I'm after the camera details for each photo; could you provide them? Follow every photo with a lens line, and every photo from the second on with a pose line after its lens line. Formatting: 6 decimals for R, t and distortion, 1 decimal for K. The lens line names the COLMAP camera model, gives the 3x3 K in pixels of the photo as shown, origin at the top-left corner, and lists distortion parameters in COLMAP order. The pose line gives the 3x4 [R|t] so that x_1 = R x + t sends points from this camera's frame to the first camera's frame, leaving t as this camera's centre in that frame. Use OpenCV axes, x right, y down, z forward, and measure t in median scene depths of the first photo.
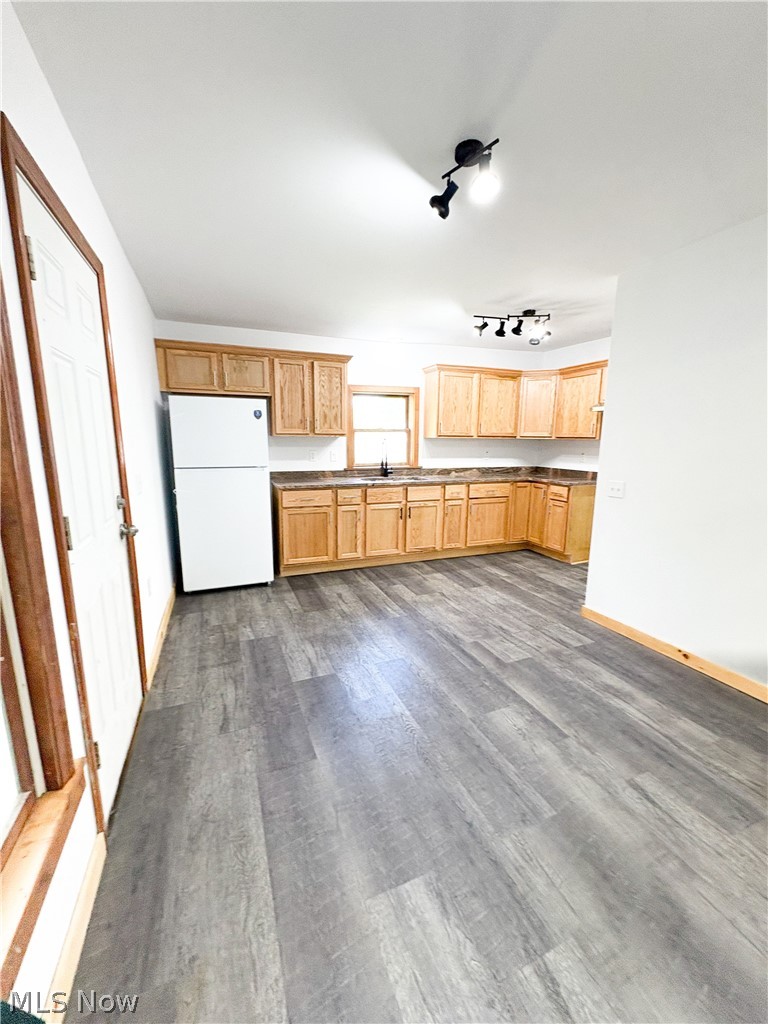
lens RADIAL K [[407.1, 0, 384.8], [0, 407.1, 511.8], [0, 0, 1]] dist [-0.003440, 0.000440]
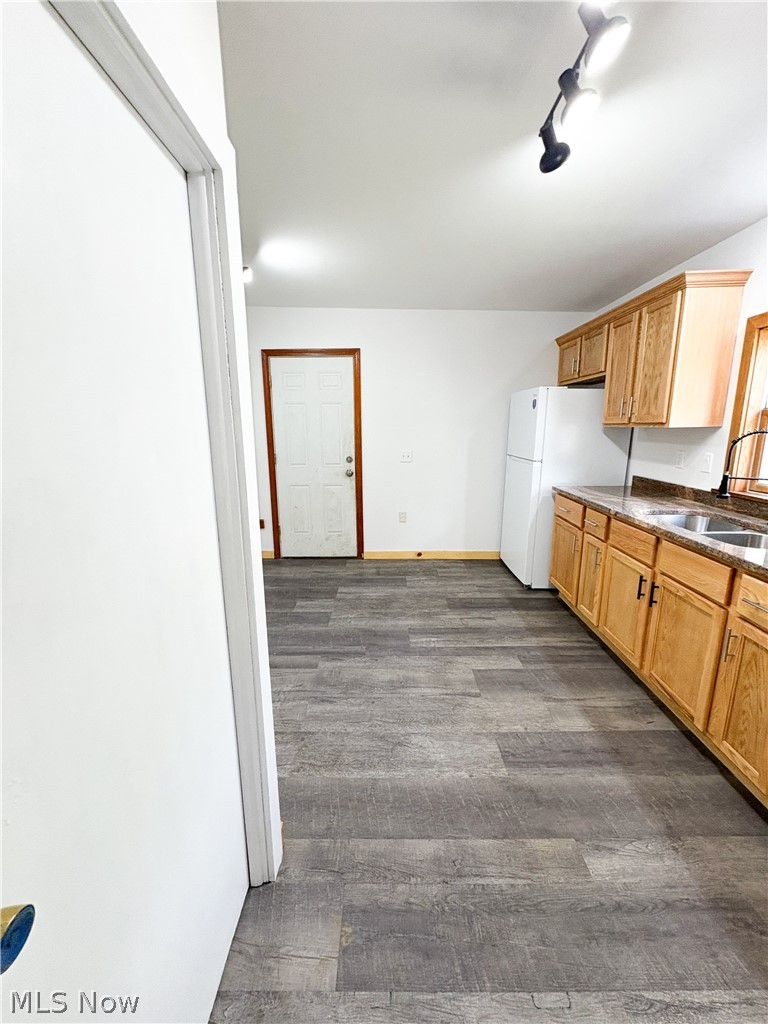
lens RADIAL K [[407.1, 0, 384.8], [0, 407.1, 511.8], [0, 0, 1]] dist [-0.003440, 0.000440]
pose [[-0.379125, 0.187852, -0.906077, 0.915492], [-0.158807, 0.951441, 0.263706, -0.254775], [0.911616, 0.243869, -0.330883, 1.374019]]
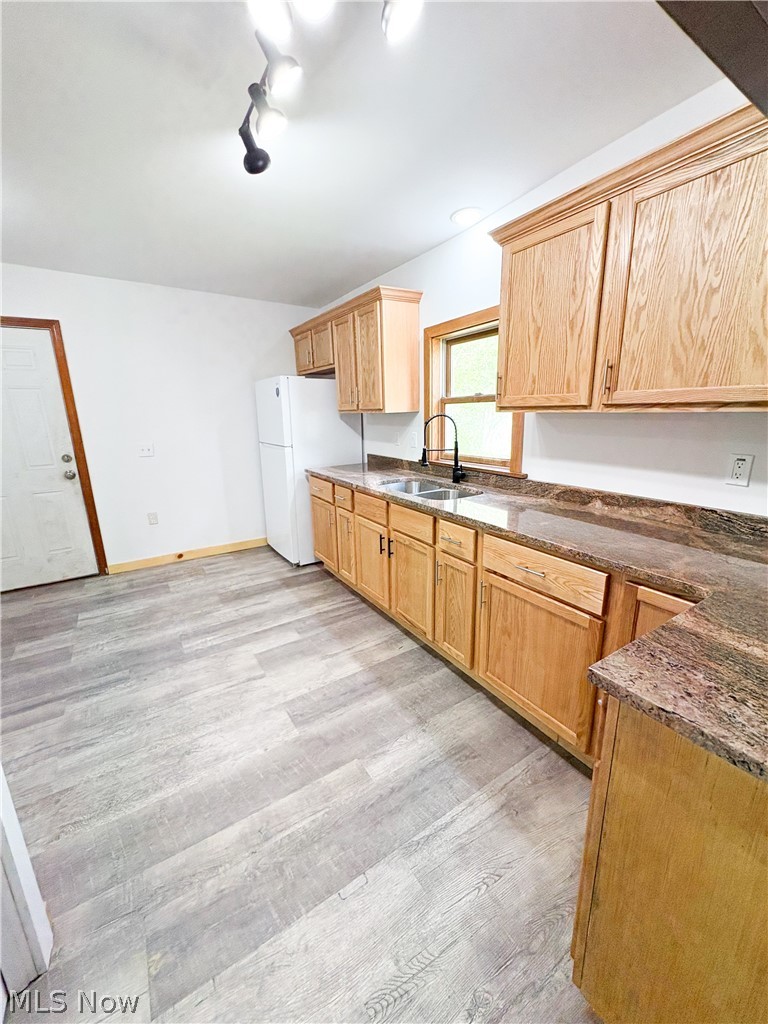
lens RADIAL K [[407.1, 0, 384.8], [0, 407.1, 511.8], [0, 0, 1]] dist [-0.003440, 0.000440]
pose [[0.188267, 0.229875, -0.954837, 0.949590], [-0.152141, 0.967312, 0.202881, -0.258742], [0.970262, 0.107074, 0.217087, 1.389817]]
